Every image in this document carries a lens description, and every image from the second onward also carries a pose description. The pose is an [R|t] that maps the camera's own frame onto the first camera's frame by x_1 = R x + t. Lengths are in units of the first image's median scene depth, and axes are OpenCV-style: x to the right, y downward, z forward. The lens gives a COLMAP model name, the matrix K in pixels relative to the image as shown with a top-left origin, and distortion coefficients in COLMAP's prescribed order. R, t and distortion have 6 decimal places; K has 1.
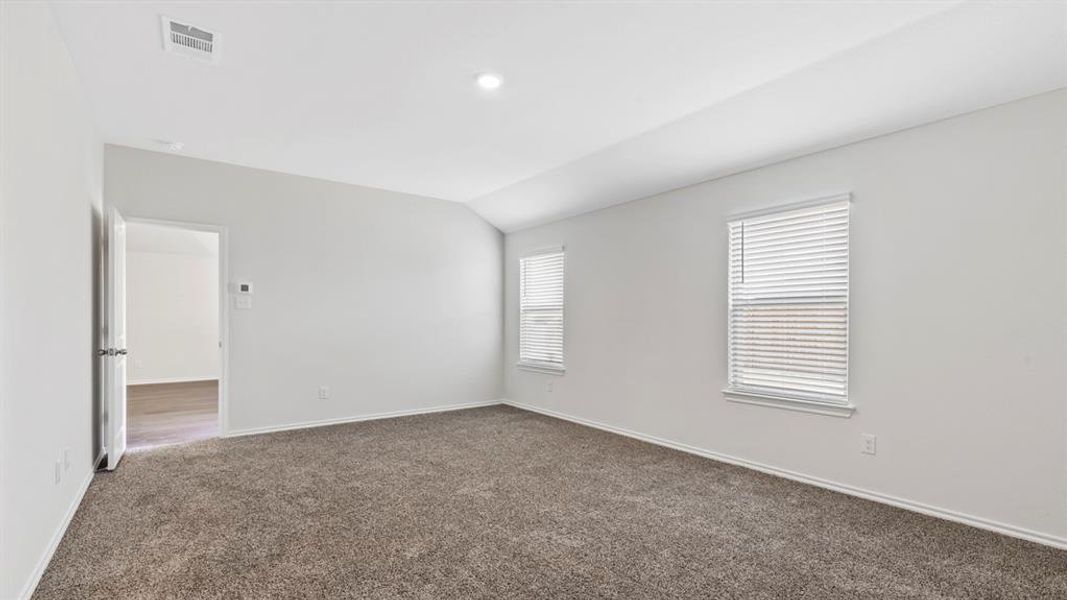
lens RADIAL K [[474.6, 0, 519.2], [0, 474.6, 320.7], [0, 0, 1]] dist [-0.000450, -0.000280]
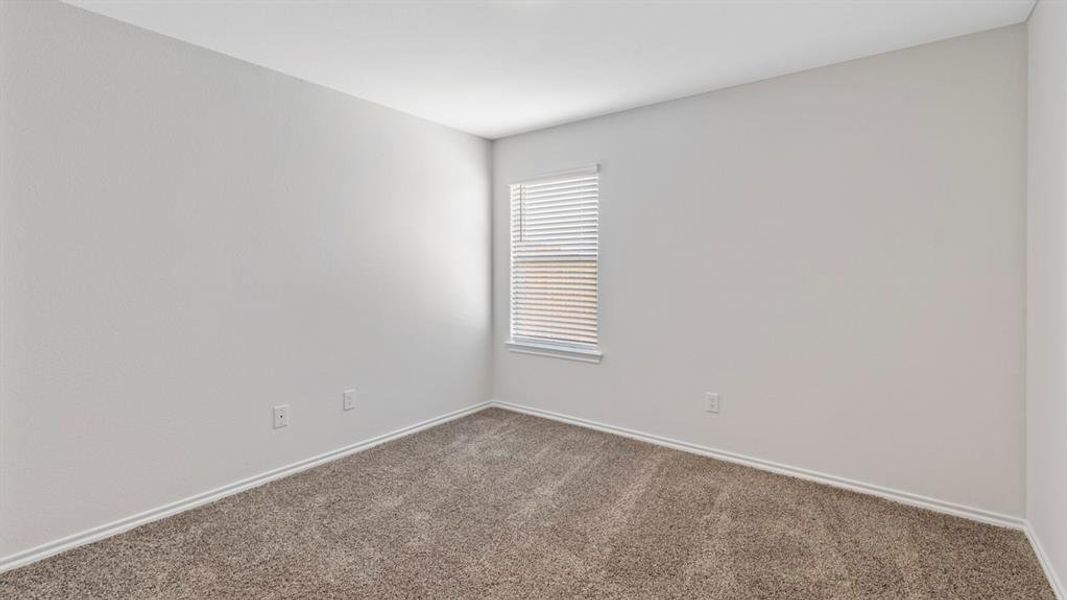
lens RADIAL K [[615.0, 0, 535.7], [0, 615.0, 286.1], [0, 0, 1]] dist [0.024492, -0.000122]
pose [[0.987111, 0.003523, 0.160001, 0.278216], [-0.005652, 0.999901, 0.012849, 0.003468], [-0.159940, -0.013588, 0.987033, -0.374801]]
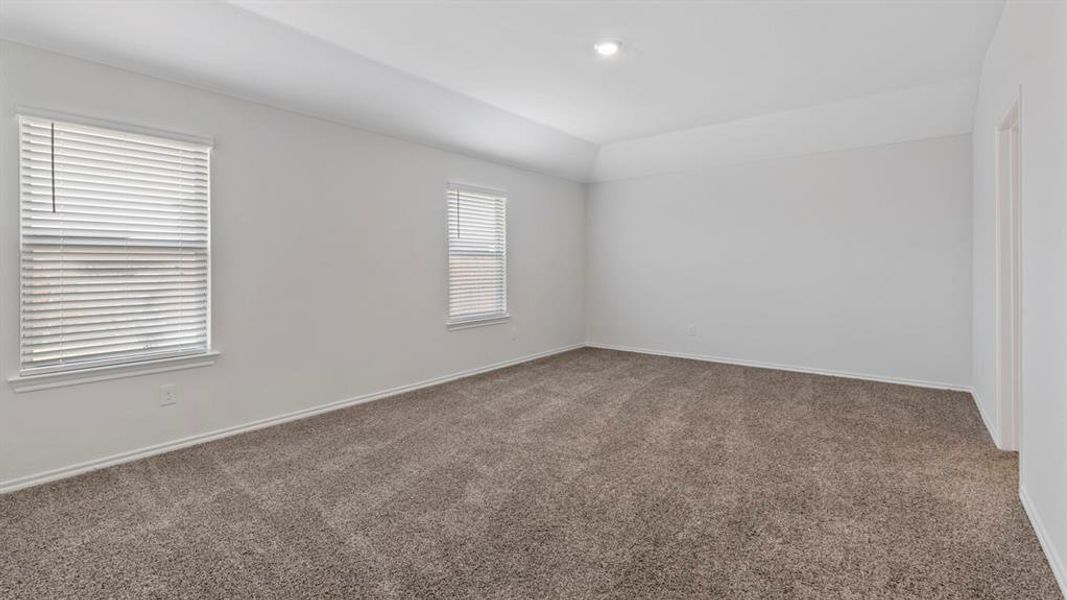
lens RADIAL K [[483.2, 0, 533.6], [0, 483.2, 268.6], [0, 0, 1]] dist [0.001950, -0.000189]
pose [[-0.282254, -0.009612, 0.959292, -0.853874], [0.003491, 0.999933, 0.011046, -0.009129], [-0.959333, 0.006467, -0.282202, 1.161868]]
